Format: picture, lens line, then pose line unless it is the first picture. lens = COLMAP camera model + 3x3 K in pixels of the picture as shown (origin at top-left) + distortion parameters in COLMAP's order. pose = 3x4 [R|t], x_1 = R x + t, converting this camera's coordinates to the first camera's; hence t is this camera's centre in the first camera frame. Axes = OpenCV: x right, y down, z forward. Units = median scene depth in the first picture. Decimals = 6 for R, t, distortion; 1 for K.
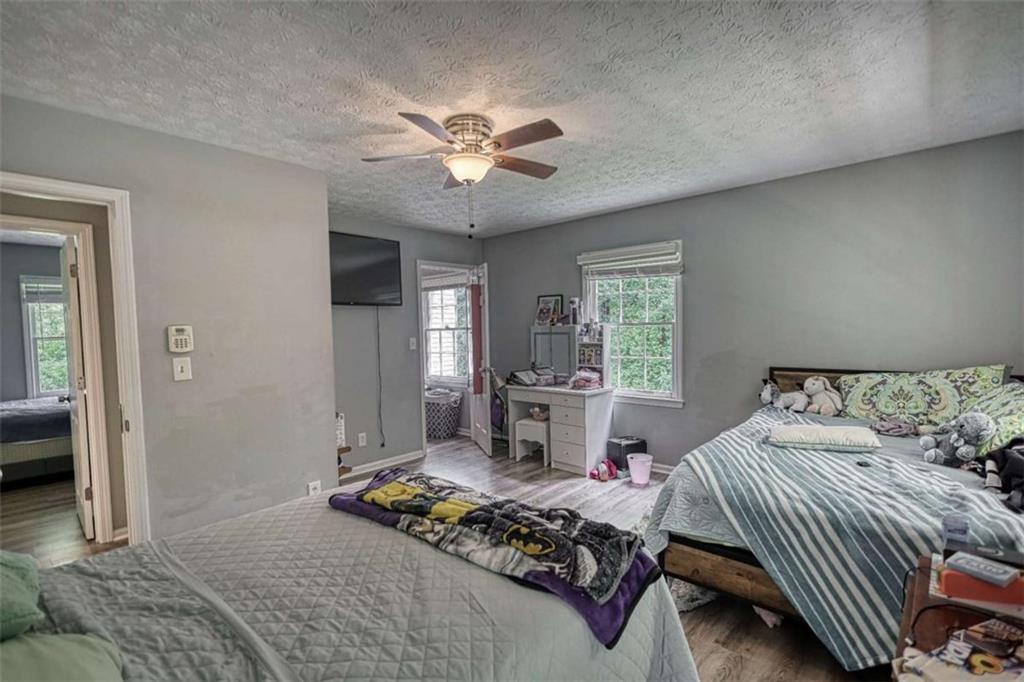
lens RADIAL K [[478.7, 0, 514.4], [0, 478.7, 344.1], [0, 0, 1]] dist [0.000659, -0.000050]
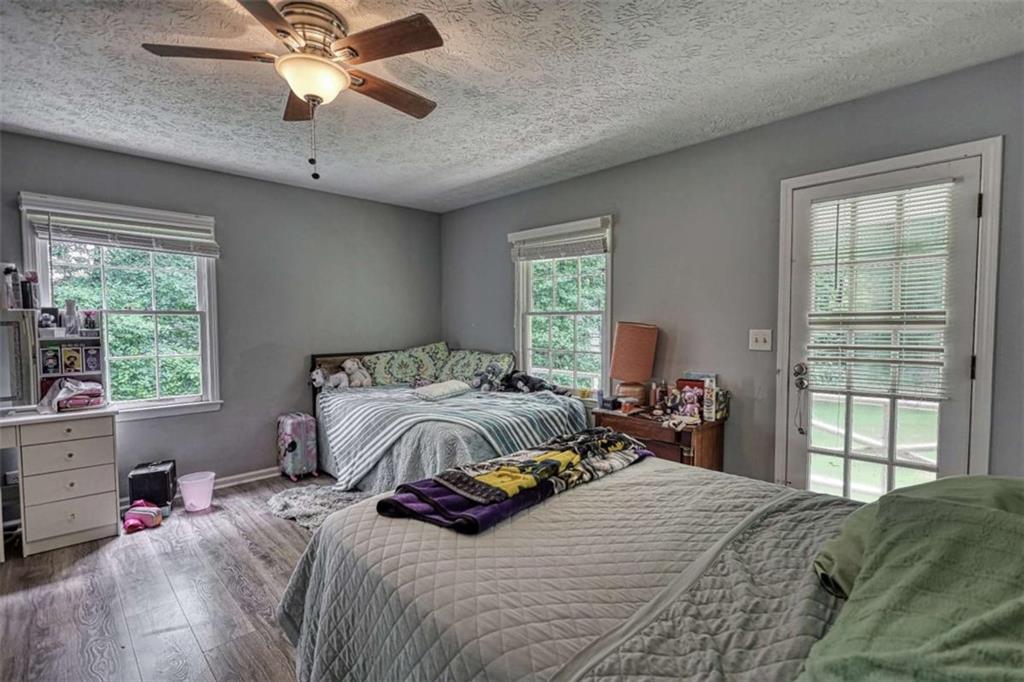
lens RADIAL K [[478.7, 0, 514.4], [0, 478.7, 344.1], [0, 0, 1]] dist [0.000659, -0.000050]
pose [[0.067909, -0.019807, 0.997495, -0.643675], [0.042789, 0.998941, 0.016923, 0.028307], [-0.996774, 0.041533, 0.068684, 0.523733]]
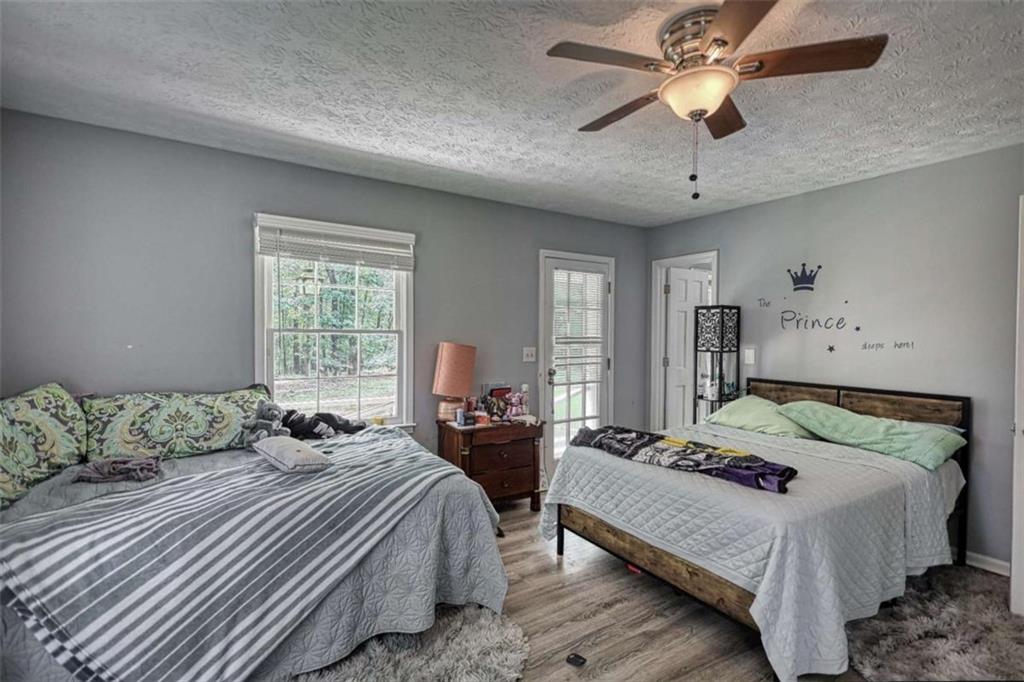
lens RADIAL K [[478.7, 0, 514.4], [0, 478.7, 344.1], [0, 0, 1]] dist [0.000659, -0.000050]
pose [[-0.966236, 0.012004, 0.257379, -0.012762], [0.026847, 0.998167, 0.054232, -0.044498], [-0.256257, 0.059311, -0.964787, 1.382805]]
